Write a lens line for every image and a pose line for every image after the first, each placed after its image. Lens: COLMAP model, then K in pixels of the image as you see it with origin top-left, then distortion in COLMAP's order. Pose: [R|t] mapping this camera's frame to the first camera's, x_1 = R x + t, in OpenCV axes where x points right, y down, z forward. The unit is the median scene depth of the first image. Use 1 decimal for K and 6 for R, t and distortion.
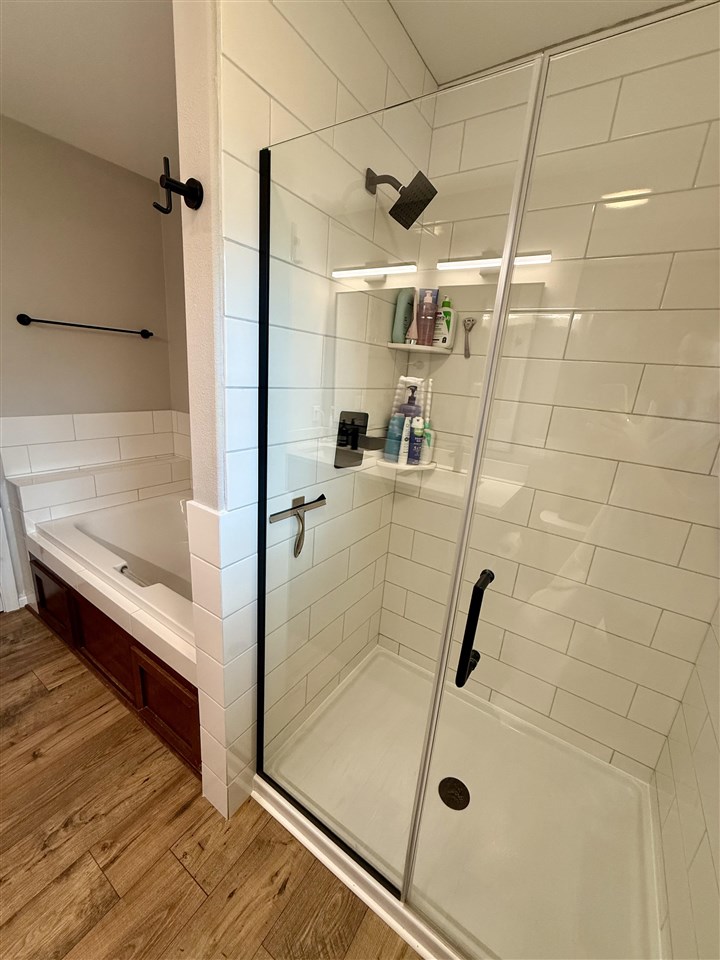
lens RADIAL K [[381.6, 0, 364.6], [0, 381.6, 479.6], [0, 0, 1]] dist [0.002726, -0.000580]
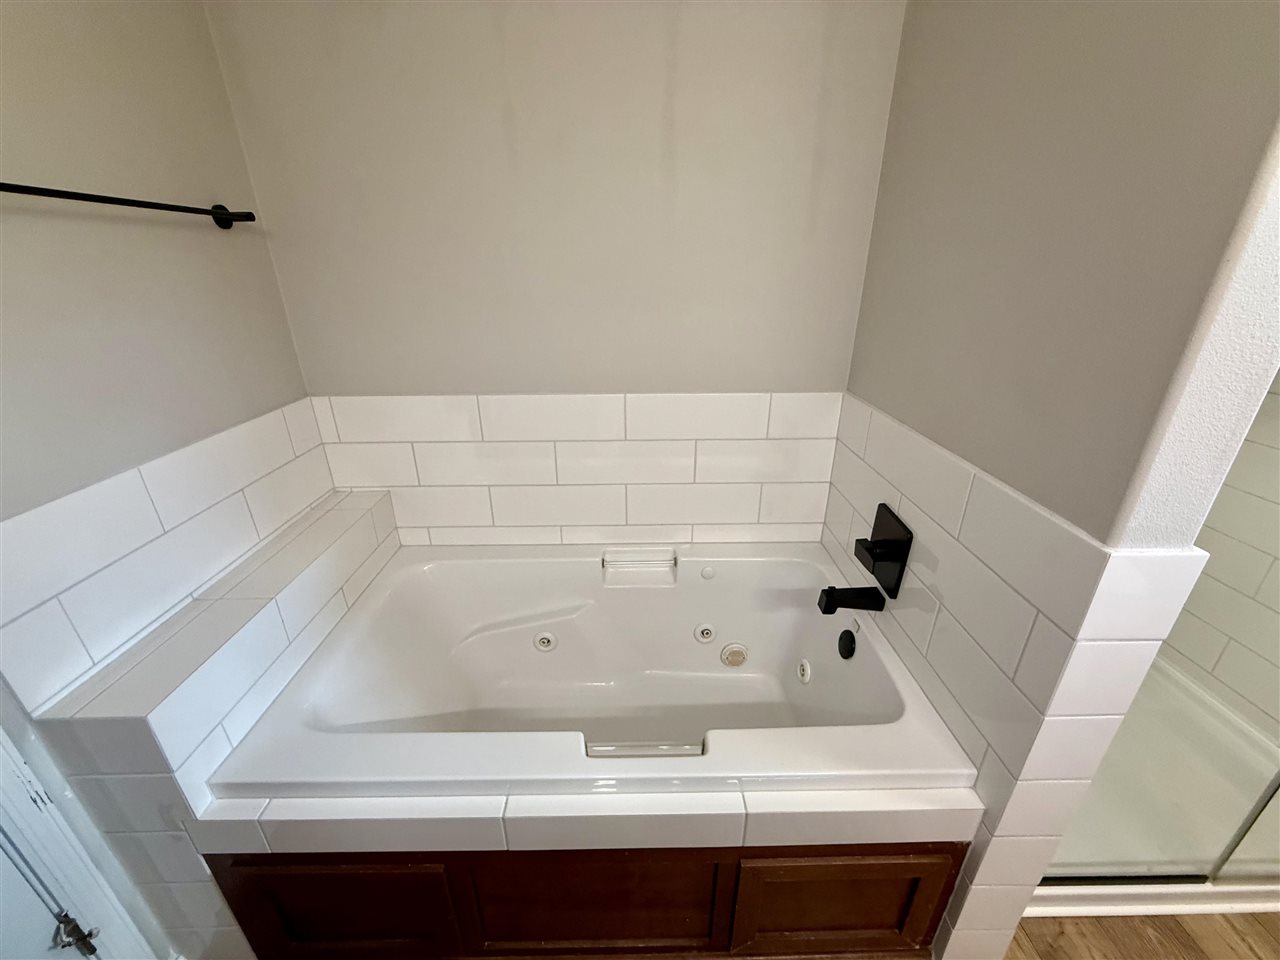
lens RADIAL K [[508.8, 0, 640.7], [0, 508.8, 483.1], [0, 0, 1]] dist [0.002726, -0.000580]
pose [[0.823748, -0.296272, 0.483385, -0.698388], [0.220010, 0.952829, 0.209076, -0.174007], [-0.522527, -0.065876, 0.850074, 0.402427]]
